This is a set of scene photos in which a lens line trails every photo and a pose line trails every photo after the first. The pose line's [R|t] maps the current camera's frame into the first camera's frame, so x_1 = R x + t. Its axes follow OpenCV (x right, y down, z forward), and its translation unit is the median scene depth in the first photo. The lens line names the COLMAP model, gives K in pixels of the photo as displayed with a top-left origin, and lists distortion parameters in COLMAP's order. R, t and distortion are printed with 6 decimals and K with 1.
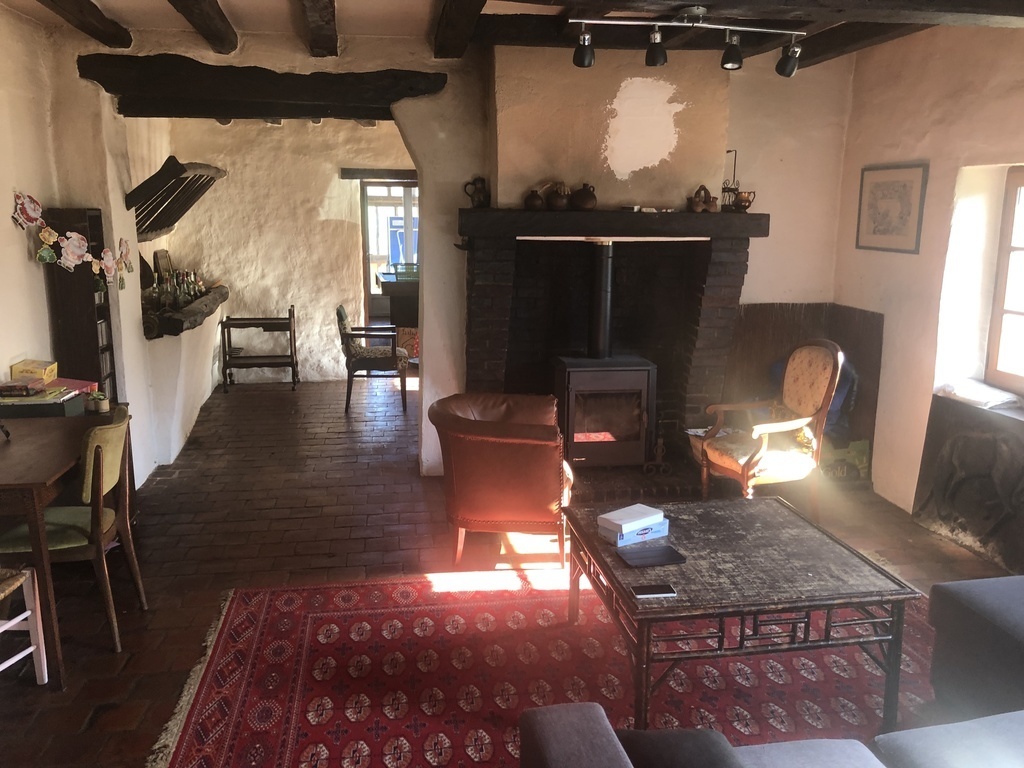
lens RADIAL K [[845.5, 0, 513.0], [0, 845.5, 384.4], [0, 0, 1]] dist [0.046561, -0.047927]
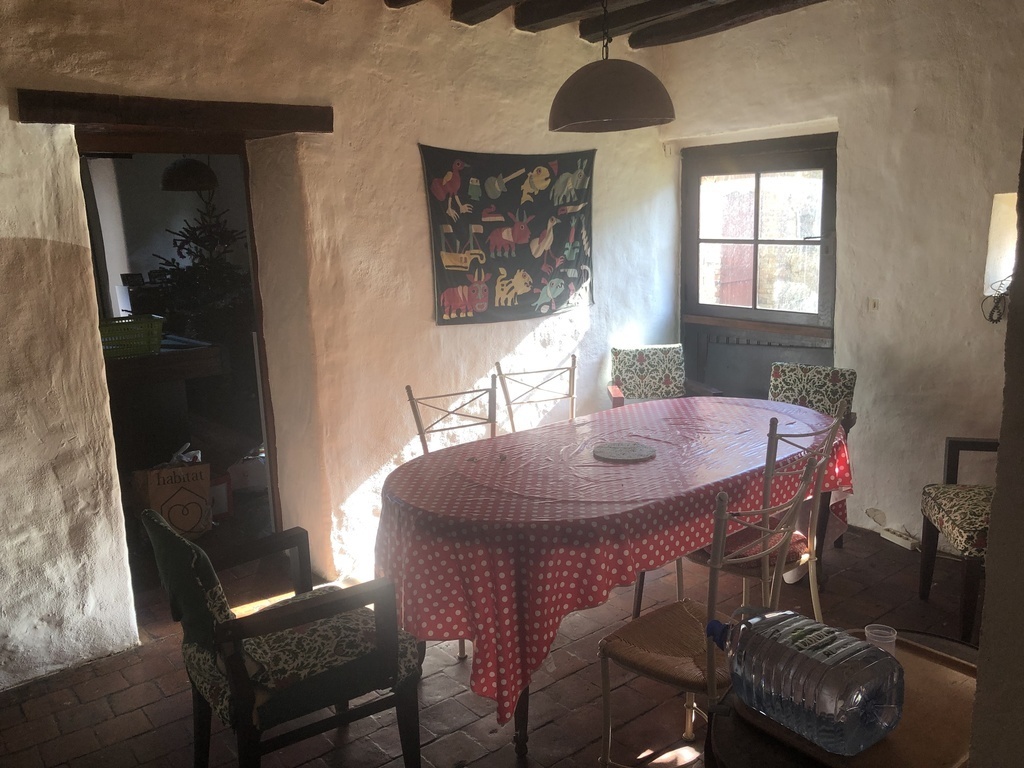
lens RADIAL K [[845.5, 0, 511.6], [0, 845.5, 382.5], [0, 0, 1]] dist [0.046561, -0.047927]
pose [[0.869252, -0.131502, 0.476559, -0.205694], [0.137283, 0.990268, 0.022849, -0.115003], [-0.474926, 0.045562, 0.878845, 0.594479]]
